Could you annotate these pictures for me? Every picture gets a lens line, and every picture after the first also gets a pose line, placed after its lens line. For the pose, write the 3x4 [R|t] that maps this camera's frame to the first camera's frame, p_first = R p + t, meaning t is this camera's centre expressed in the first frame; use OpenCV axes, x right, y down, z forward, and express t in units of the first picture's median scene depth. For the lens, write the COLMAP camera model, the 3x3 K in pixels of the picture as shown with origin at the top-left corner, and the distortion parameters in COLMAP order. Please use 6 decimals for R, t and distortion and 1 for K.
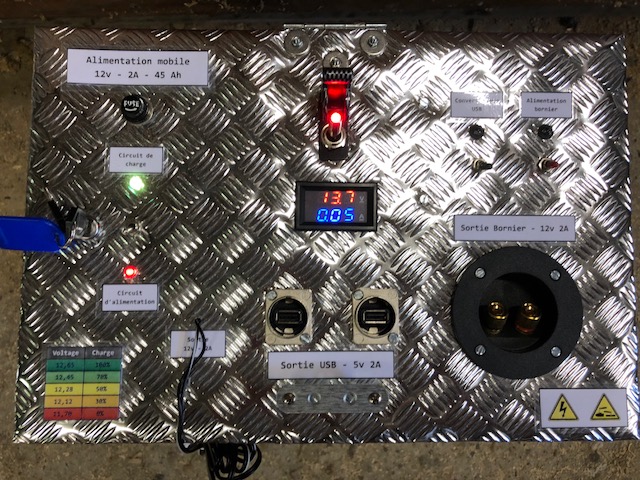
lens RADIAL K [[517.5, 0, 320.0], [0, 517.5, 240.0], [0, 0, 1]] dist [-0.003544, -0.016374]
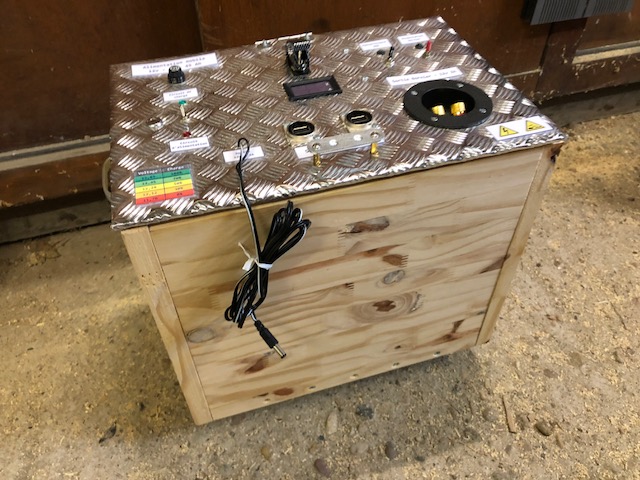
lens RADIAL K [[517.5, 0, 320.0], [0, 517.5, 240.0], [0, 0, 1]] dist [-0.003544, -0.016374]
pose [[0.958582, -0.236419, 0.158832, -0.303532], [0.283570, 0.740041, -0.609859, 1.235546], [0.026640, 0.629639, 0.776431, 0.073118]]
